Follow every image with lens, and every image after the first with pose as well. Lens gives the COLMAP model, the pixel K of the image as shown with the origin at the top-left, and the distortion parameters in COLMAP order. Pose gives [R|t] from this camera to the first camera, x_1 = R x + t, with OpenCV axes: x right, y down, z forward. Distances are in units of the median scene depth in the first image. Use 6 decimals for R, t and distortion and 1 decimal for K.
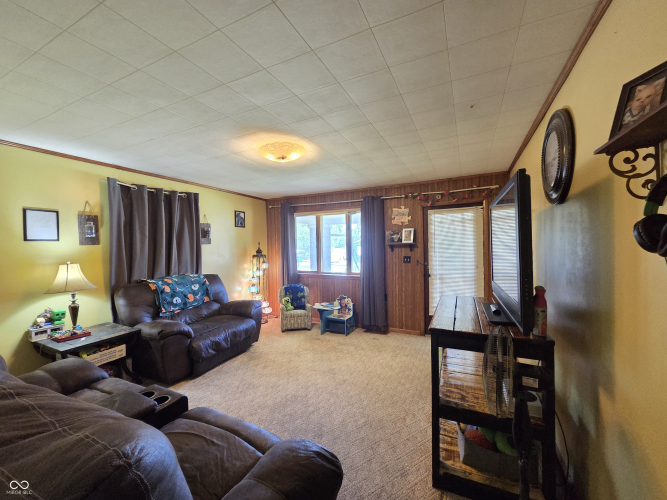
lens RADIAL K [[274.0, 0, 335.2], [0, 274.0, 251.0], [0, 0, 1]] dist [0.000599, 0.000579]
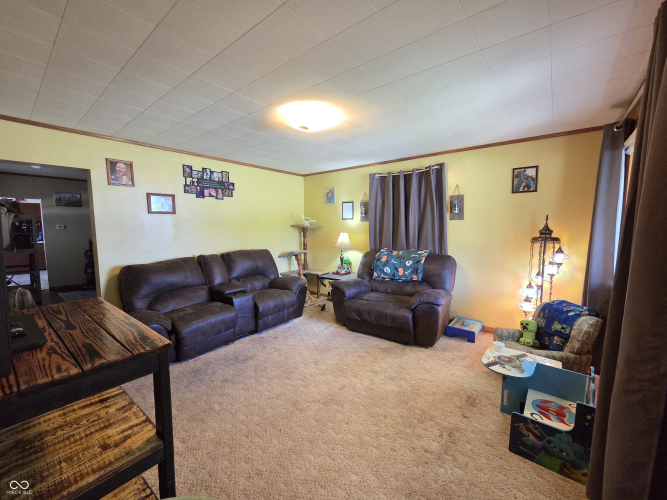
lens RADIAL K [[274.0, 0, 335.2], [0, 274.0, 251.0], [0, 0, 1]] dist [0.000599, 0.000579]
pose [[-0.231862, 0.107031, -0.966843, 0.544704], [-0.012684, 0.993511, 0.113025, -0.024055], [0.972666, 0.038469, -0.228999, 1.000795]]
